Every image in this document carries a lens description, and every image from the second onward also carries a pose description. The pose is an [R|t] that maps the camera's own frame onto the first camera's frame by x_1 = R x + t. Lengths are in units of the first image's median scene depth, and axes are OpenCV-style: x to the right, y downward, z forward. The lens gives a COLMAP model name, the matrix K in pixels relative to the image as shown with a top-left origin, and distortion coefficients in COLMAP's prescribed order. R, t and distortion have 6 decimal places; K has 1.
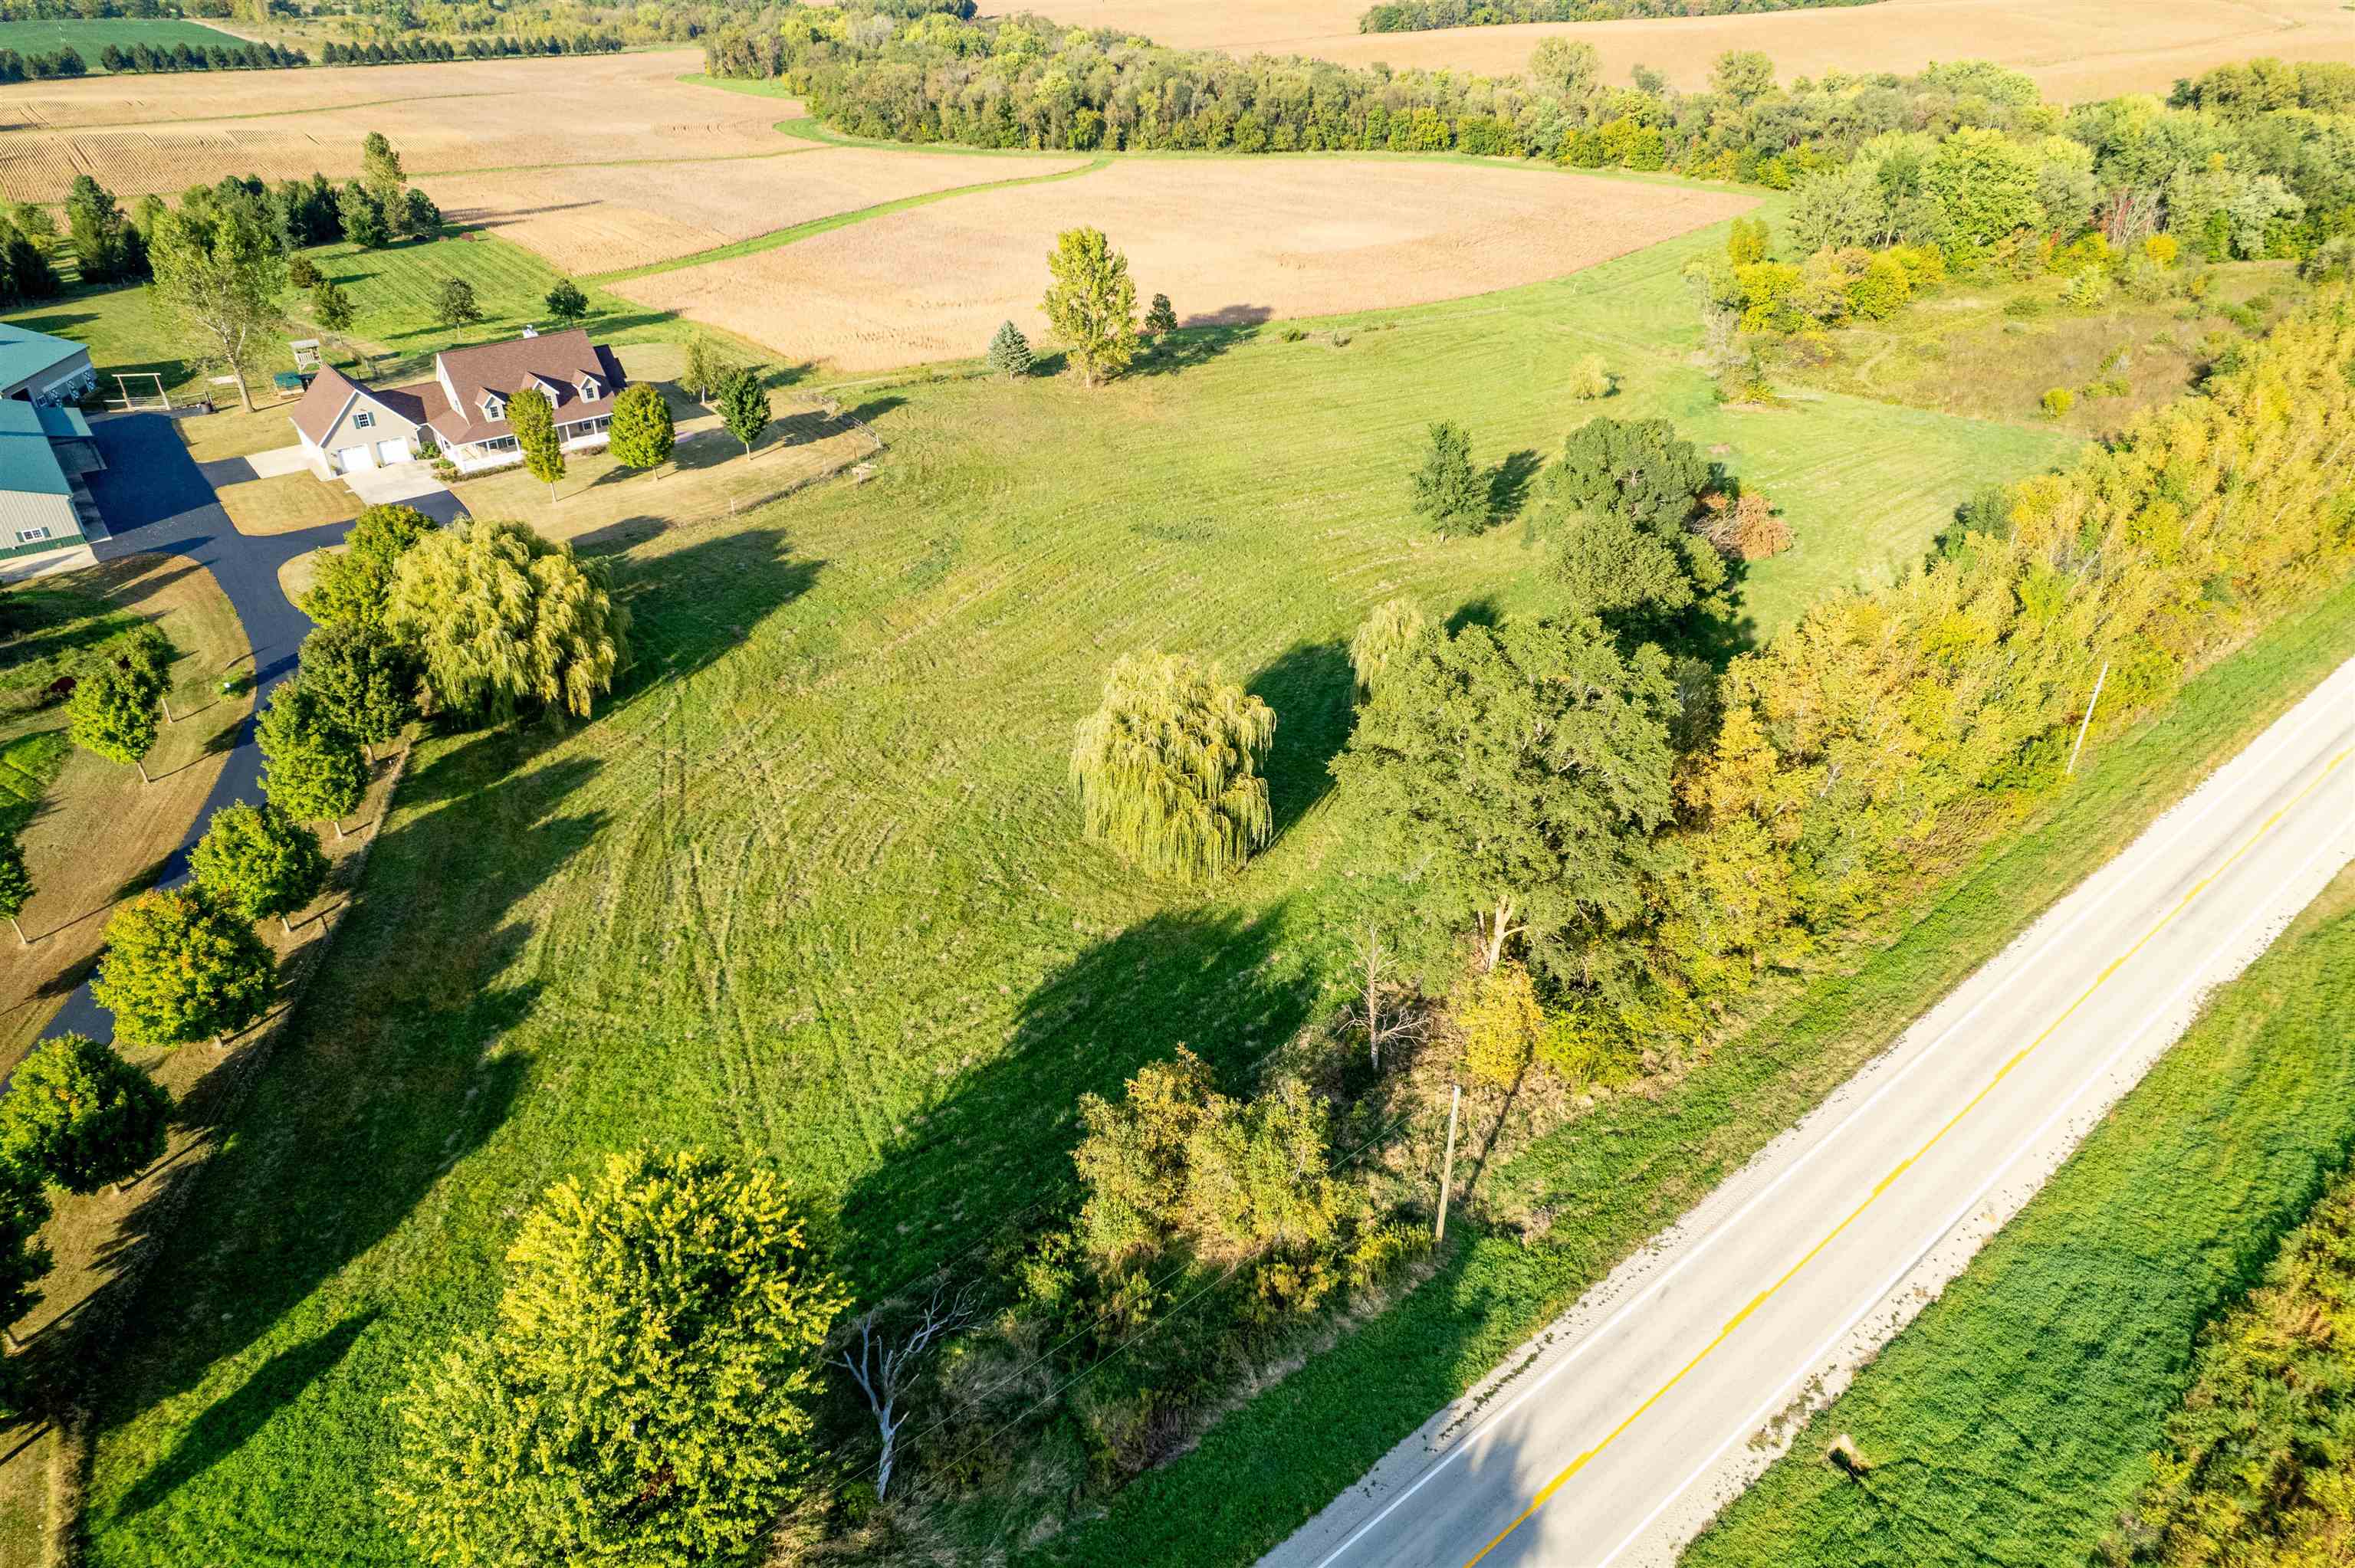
lens RADIAL K [[1507.0, 0, 1190.6], [0, 1507.0, 810.2], [0, 0, 1]] dist [-0.083354, 0.074469]
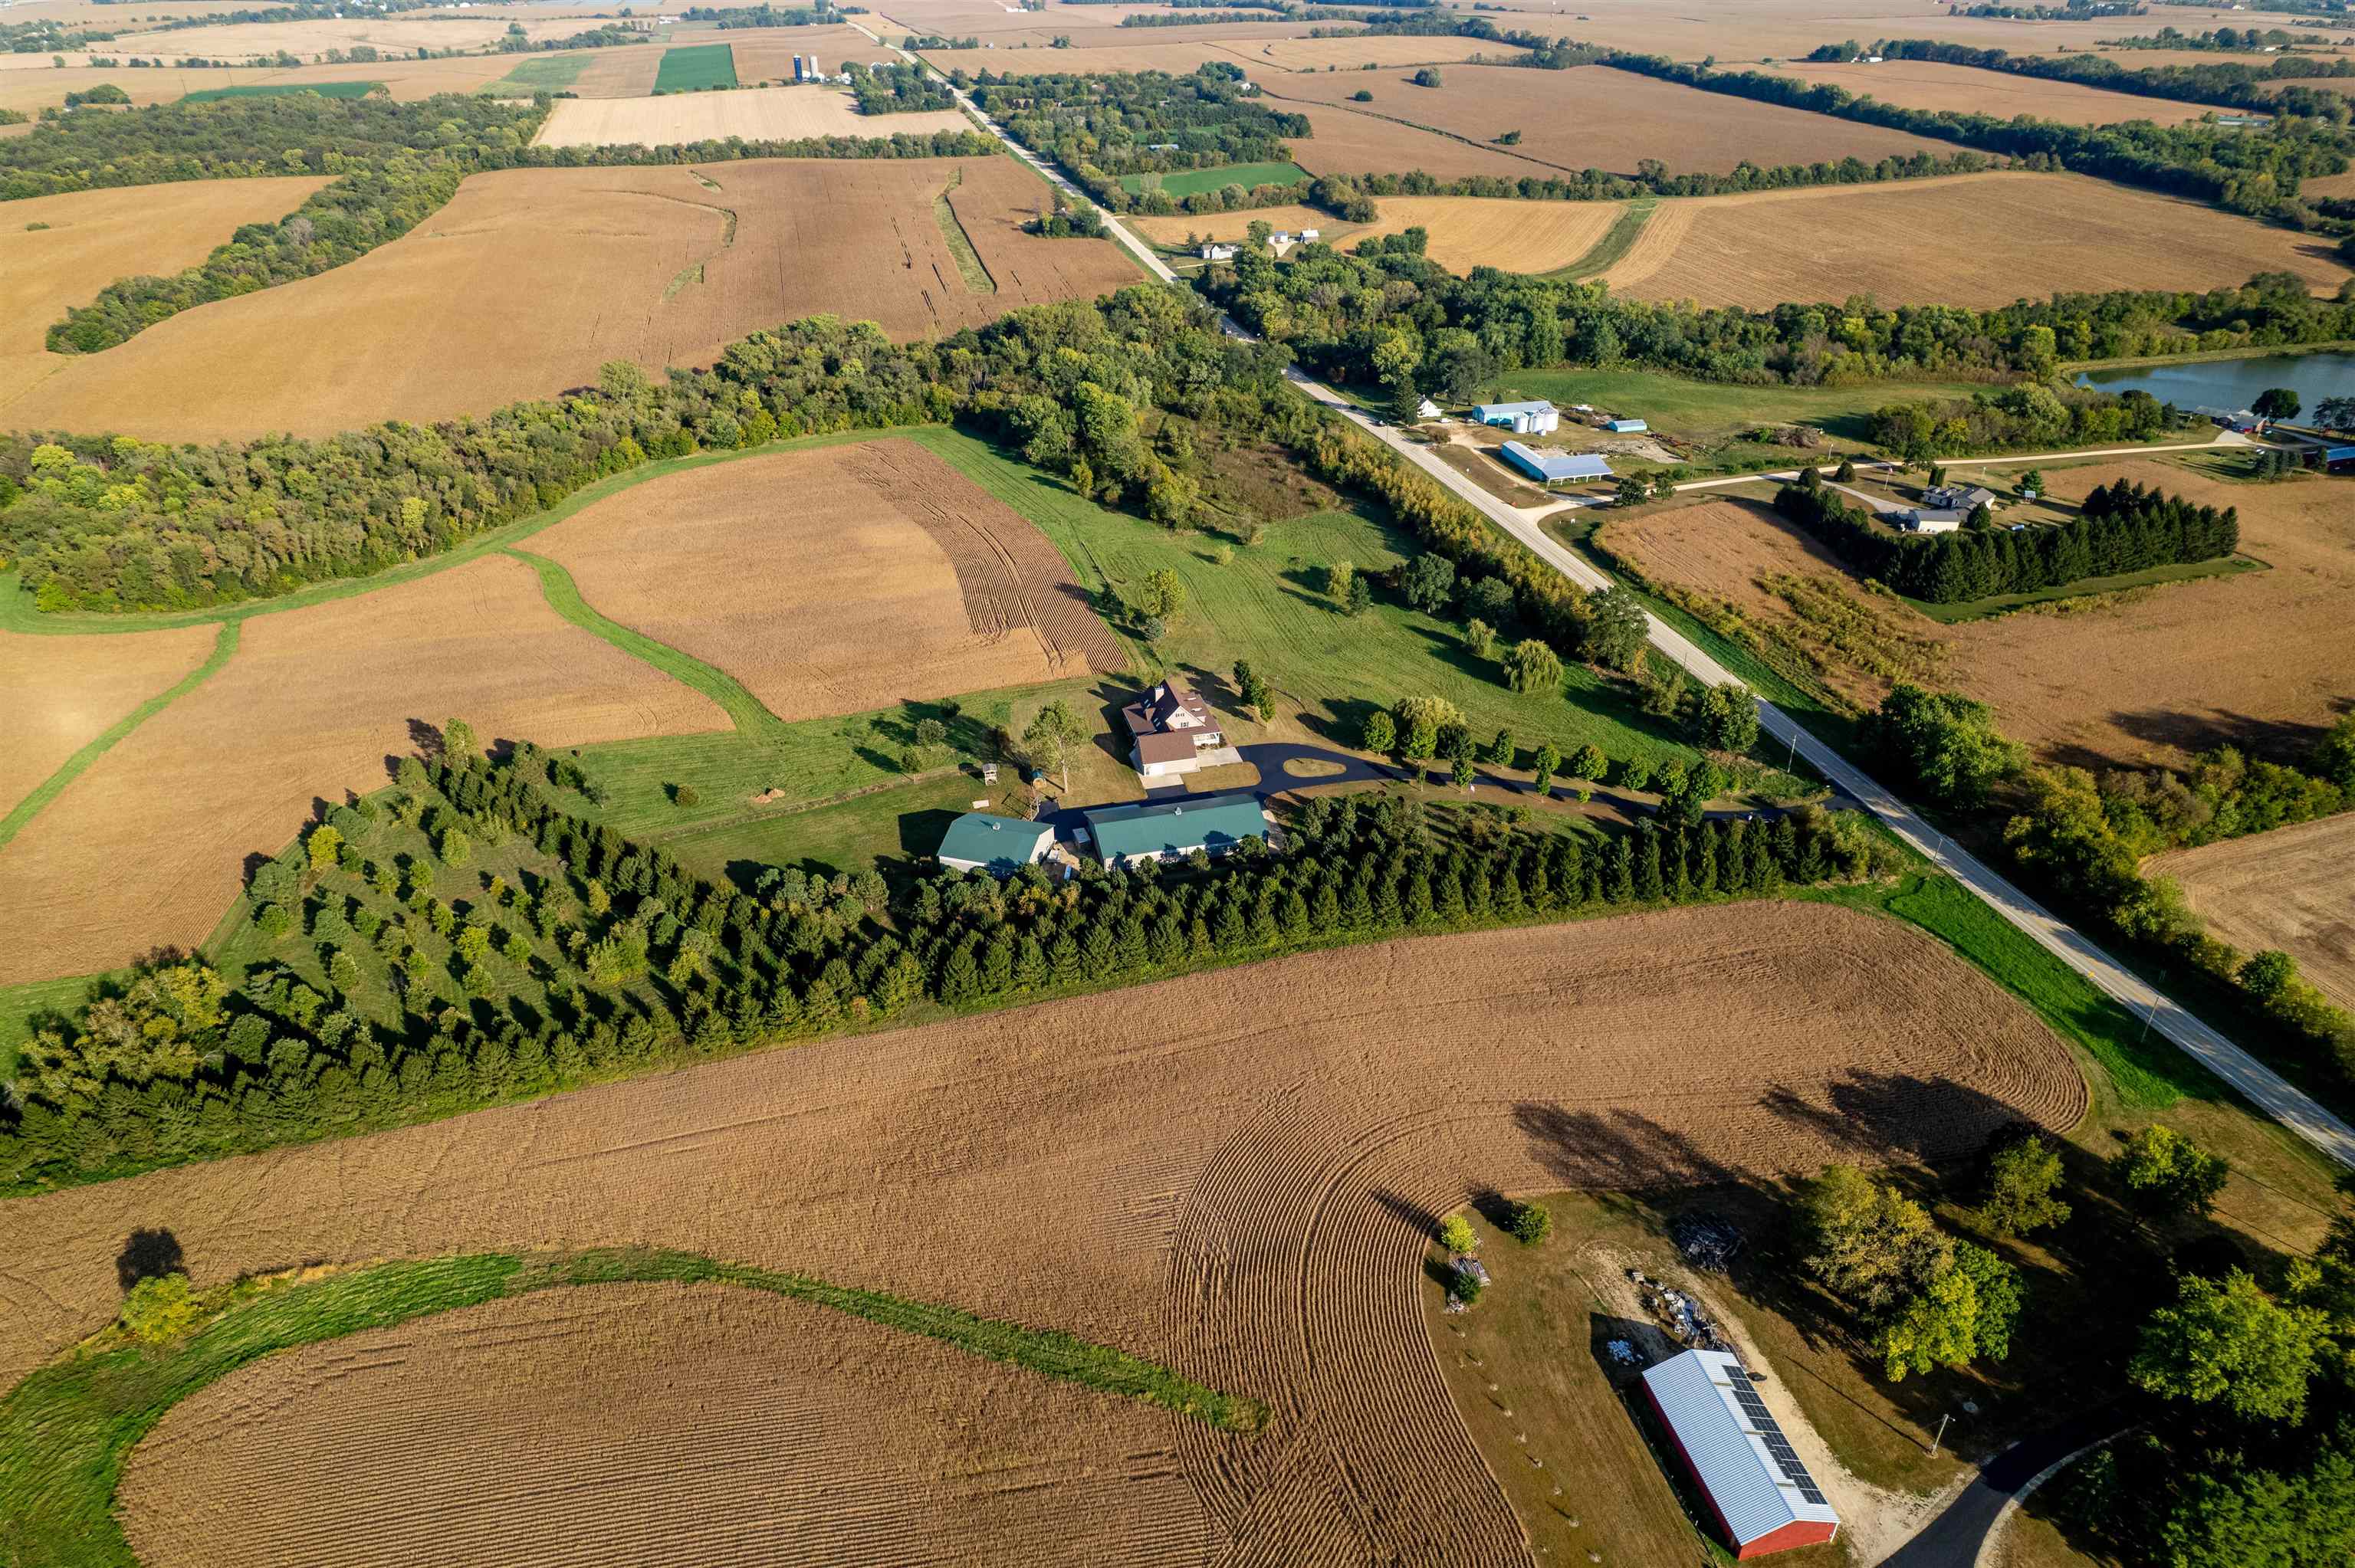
lens RADIAL K [[1520.8, 0, 1187.8], [0, 1520.8, 828.5], [0, 0, 1]] dist [-0.061382, 0.062001]
pose [[0.408785, -0.479856, 0.776295, -2.436648], [0.483304, 0.835369, 0.261871, -0.764039], [-0.774153, 0.268137, 0.573402, -0.321725]]
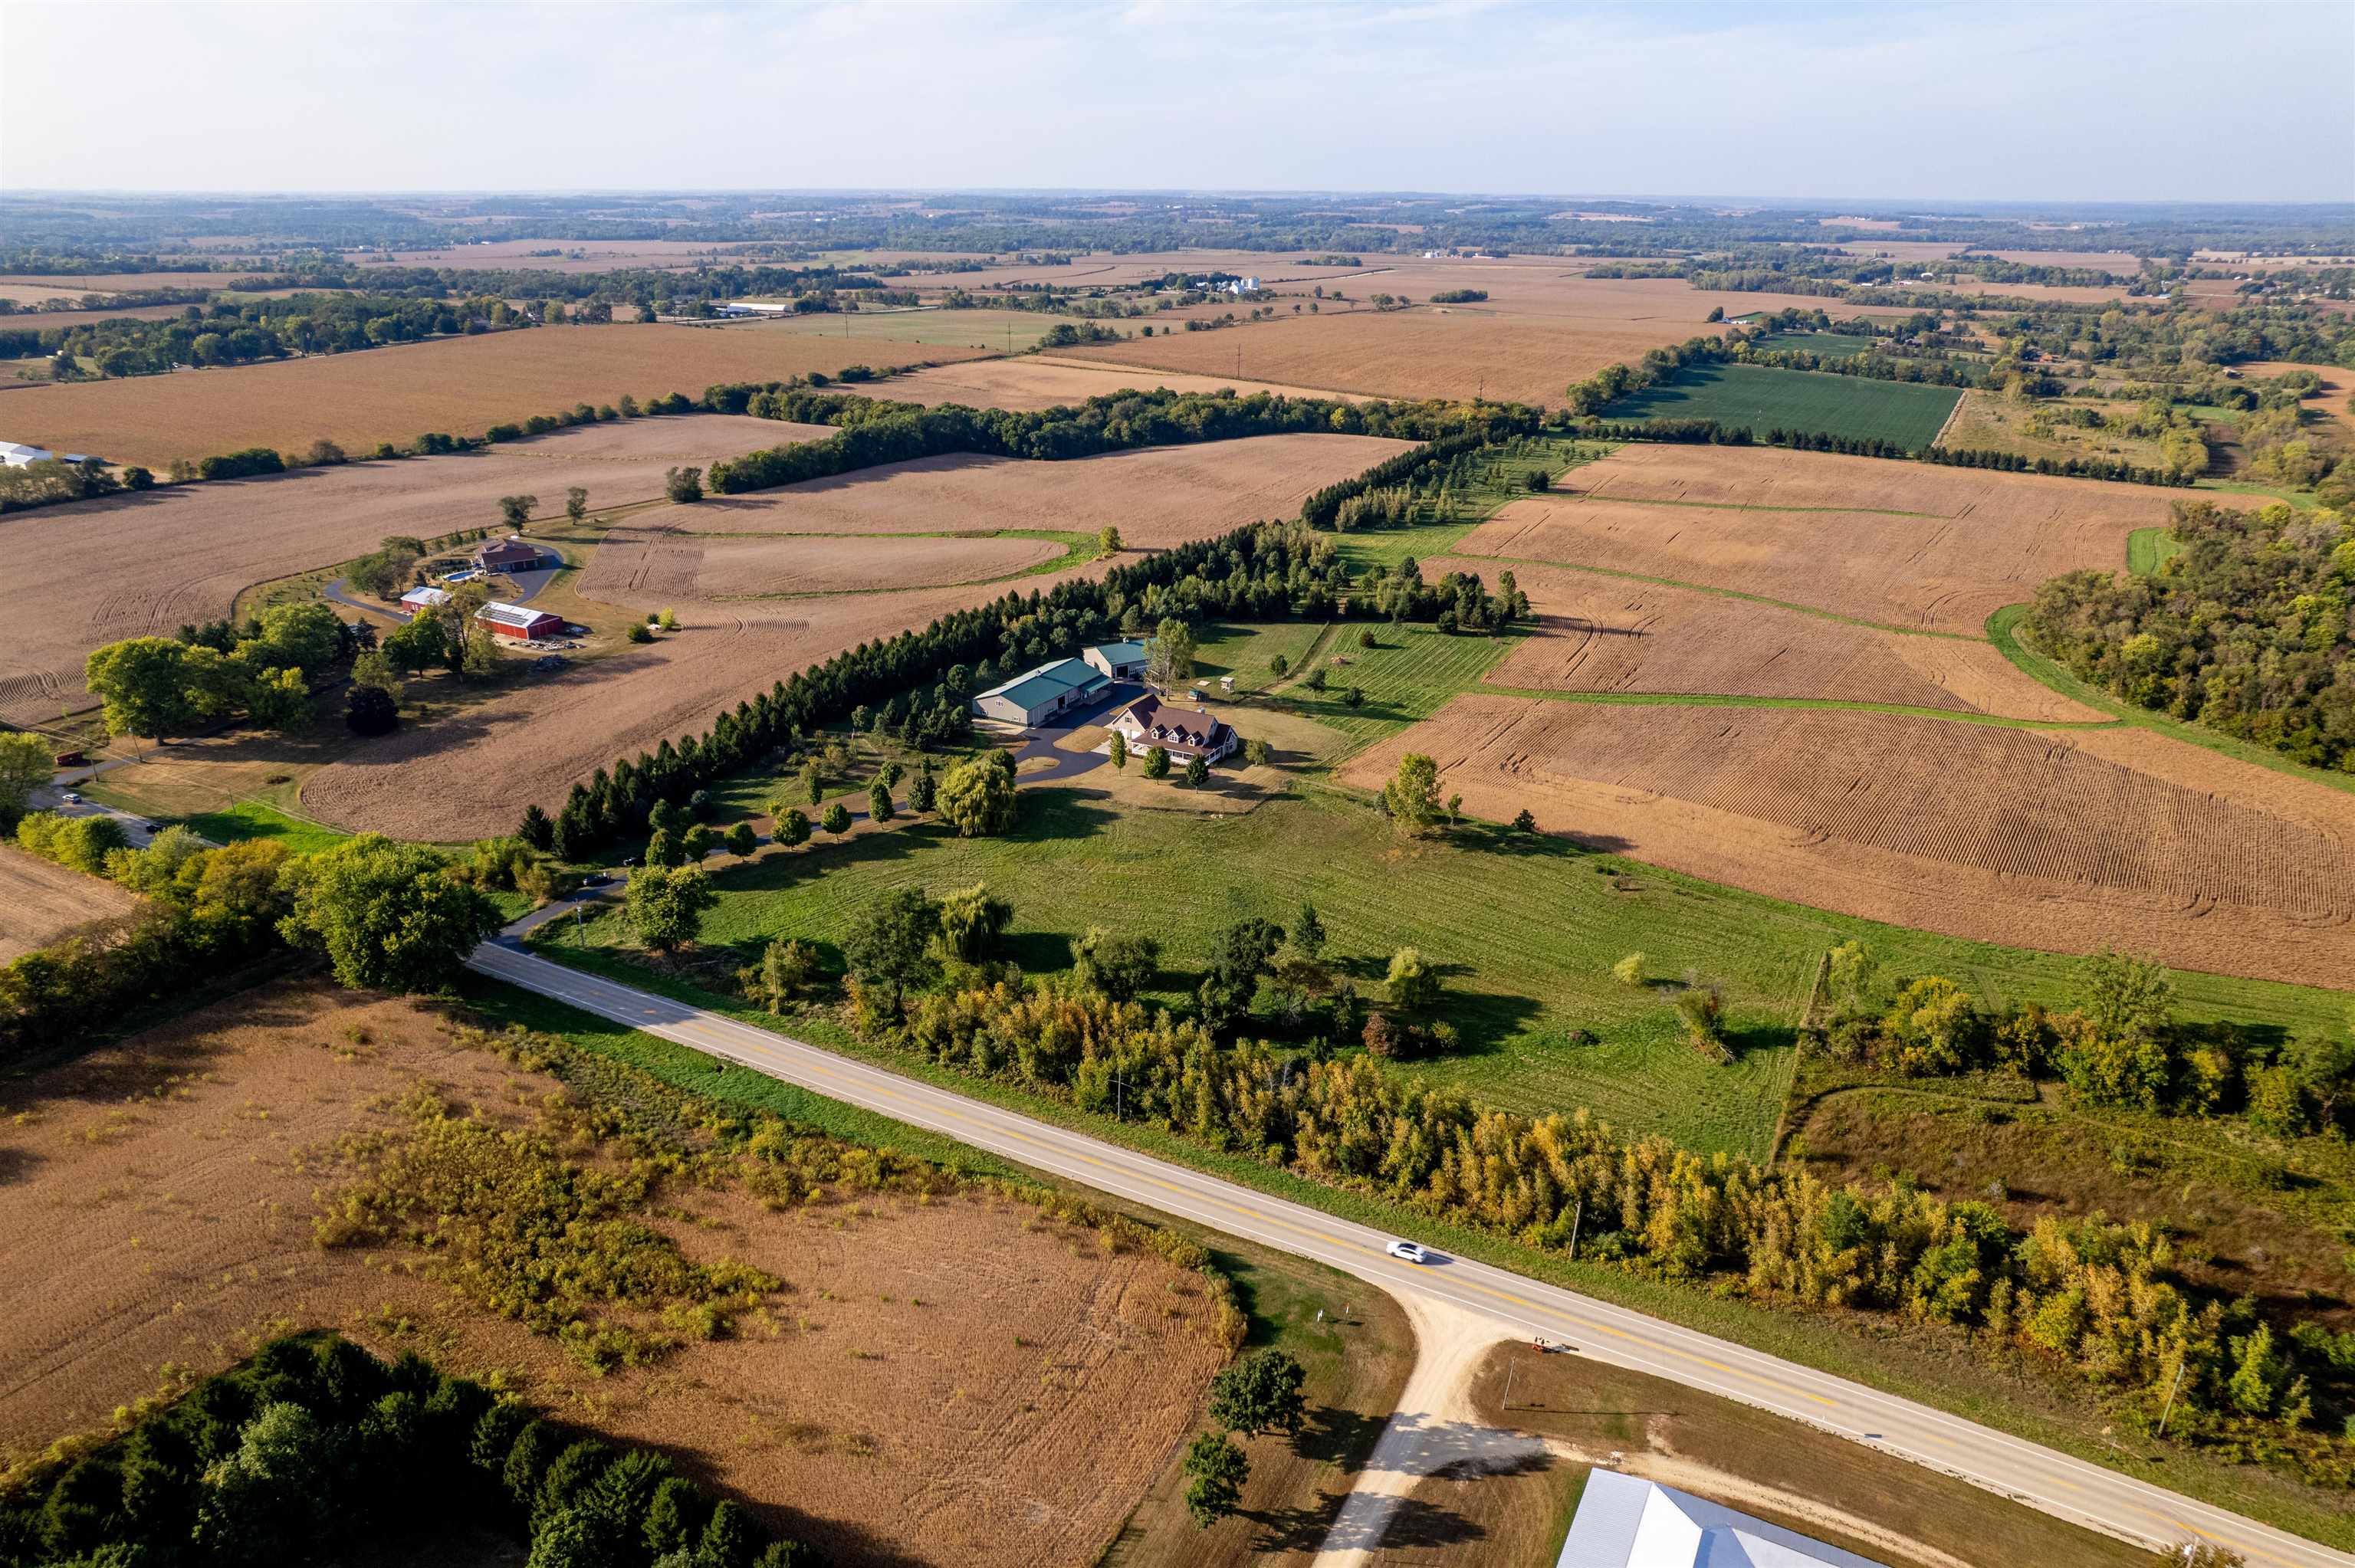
lens RADIAL K [[1504.8, 0, 1188.9], [0, 1504.8, 801.8], [0, 0, 1]] dist [-0.069770, 0.064500]
pose [[0.384029, 0.360528, -0.850024, 1.605885], [-0.495139, 0.857462, 0.139985, -0.535763], [0.779333, 0.367122, 0.507802, -0.129246]]
